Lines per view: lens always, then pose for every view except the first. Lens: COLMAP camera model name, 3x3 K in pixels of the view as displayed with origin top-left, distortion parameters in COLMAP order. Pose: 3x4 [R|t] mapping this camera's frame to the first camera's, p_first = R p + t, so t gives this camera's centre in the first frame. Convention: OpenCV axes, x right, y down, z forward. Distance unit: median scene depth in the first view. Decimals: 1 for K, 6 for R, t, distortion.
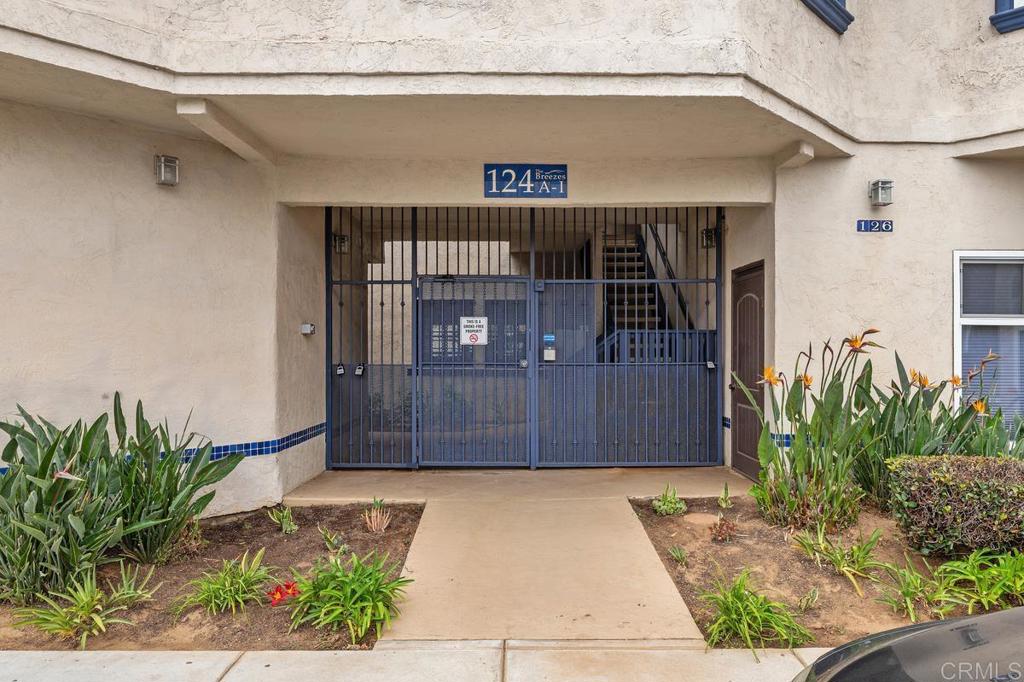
lens RADIAL K [[668.1, 0, 513.5], [0, 668.1, 340.9], [0, 0, 1]] dist [-0.003379, -0.000536]
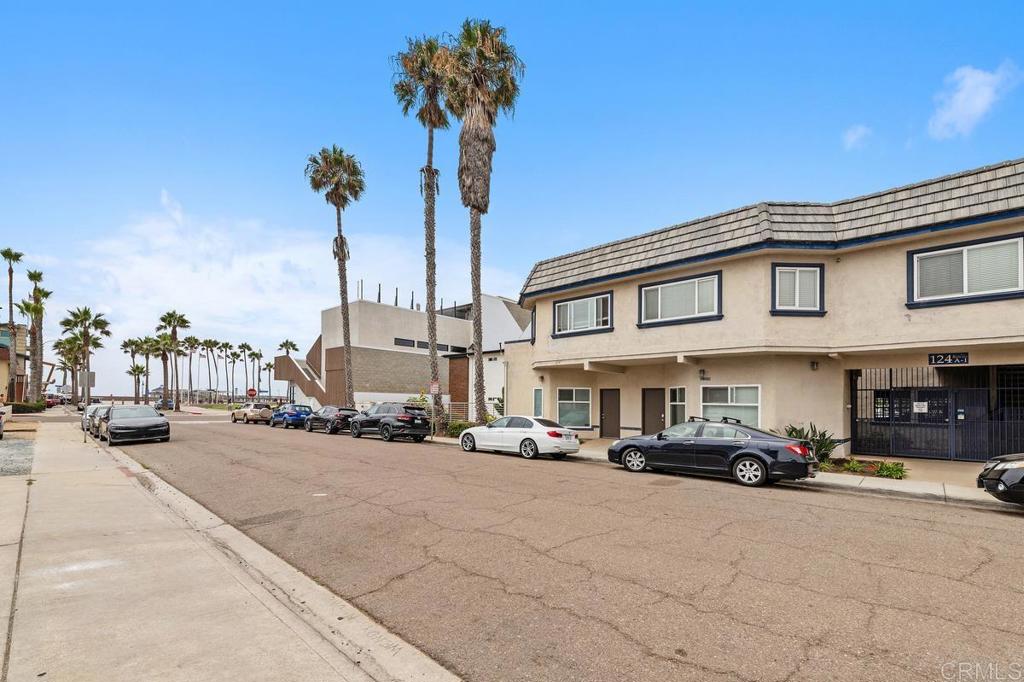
lens RADIAL K [[448.3, 0, 489.6], [0, 448.3, 399.9], [0, 0, 1]] dist [0.001755, -0.000694]
pose [[0.716635, 0.003726, -0.697439, -0.047029], [-0.007741, 0.999967, -0.002612, -0.030379], [0.697406, 0.007271, 0.716639, -1.701328]]
